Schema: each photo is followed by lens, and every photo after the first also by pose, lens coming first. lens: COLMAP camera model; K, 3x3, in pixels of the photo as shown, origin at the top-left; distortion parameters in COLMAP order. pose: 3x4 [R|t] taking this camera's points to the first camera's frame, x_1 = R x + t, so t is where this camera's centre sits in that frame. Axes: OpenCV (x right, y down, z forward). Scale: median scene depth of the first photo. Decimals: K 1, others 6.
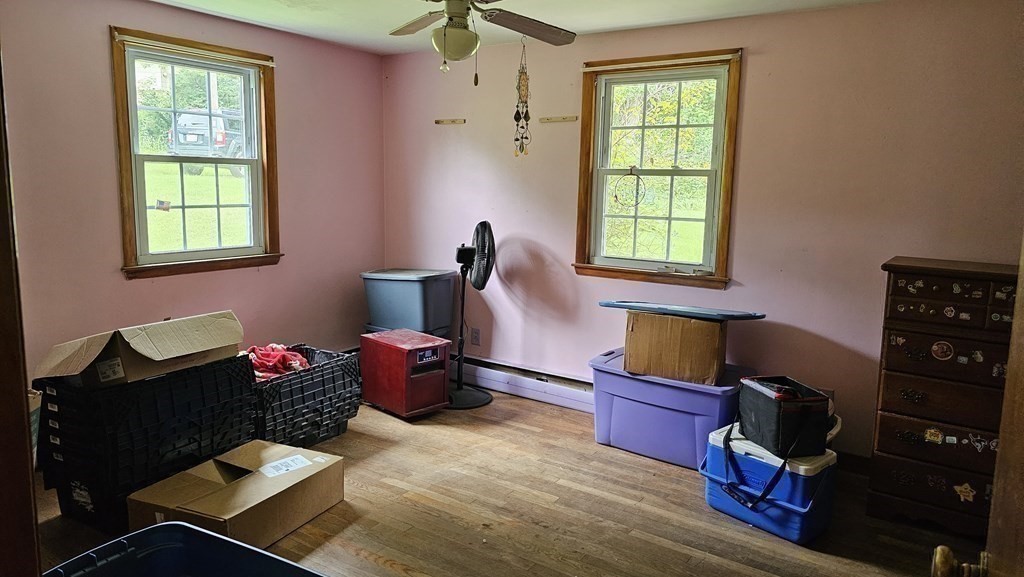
lens RADIAL K [[677.7, 0, 512.1], [0, 677.7, 286.1], [0, 0, 1]] dist [0.071217, -0.017273]
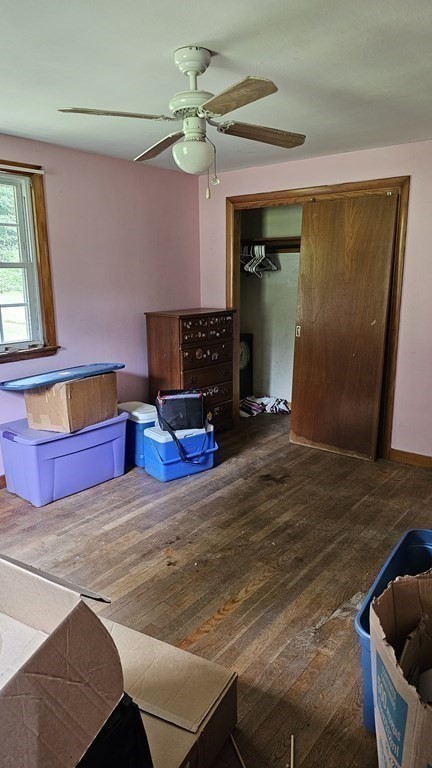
lens RADIAL K [[509.3, 0, 215.7], [0, 509.3, 385.6], [0, 0, 1]] dist [0.070645, -0.014355]
pose [[0.083189, -0.243862, 0.966235, -0.772318], [0.164143, 0.959706, 0.228082, -0.138212], [-0.982923, 0.139627, 0.119865, 0.707521]]
